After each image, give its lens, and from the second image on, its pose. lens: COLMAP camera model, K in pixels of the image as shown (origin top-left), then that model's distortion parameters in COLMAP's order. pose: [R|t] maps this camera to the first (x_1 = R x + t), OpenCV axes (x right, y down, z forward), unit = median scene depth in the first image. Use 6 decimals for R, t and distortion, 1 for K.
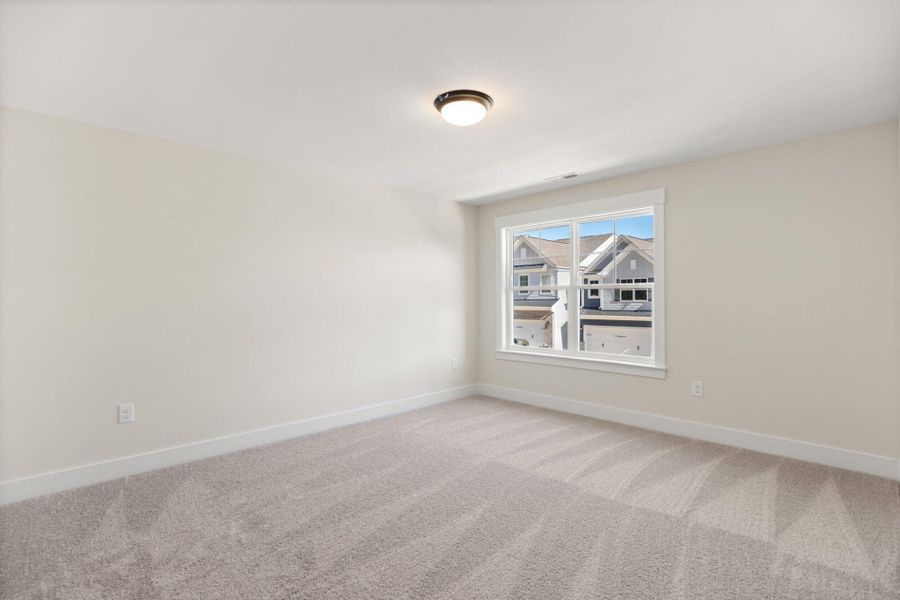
lens RADIAL K [[408.0, 0, 451.7], [0, 408.0, 296.9], [0, 0, 1]] dist [-0.019271, 0.001539]
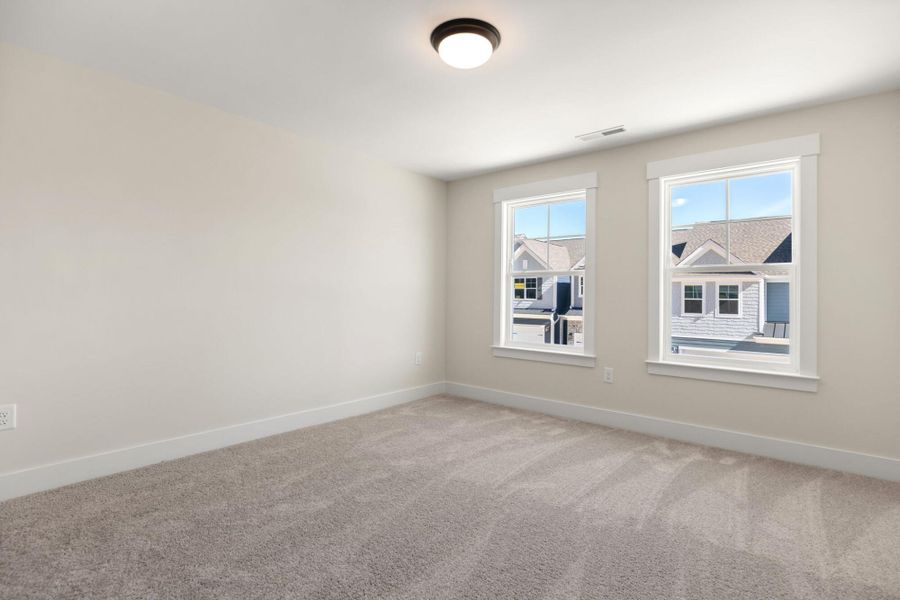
lens RADIAL K [[408.0, 0, 451.7], [0, 408.0, 296.9], [0, 0, 1]] dist [-0.019271, 0.001539]
pose [[0.987158, 0.010891, 0.159374, -0.113400], [-0.014853, 0.999609, 0.023692, 0.009542], [-0.159053, -0.025755, 0.986934, 0.178254]]
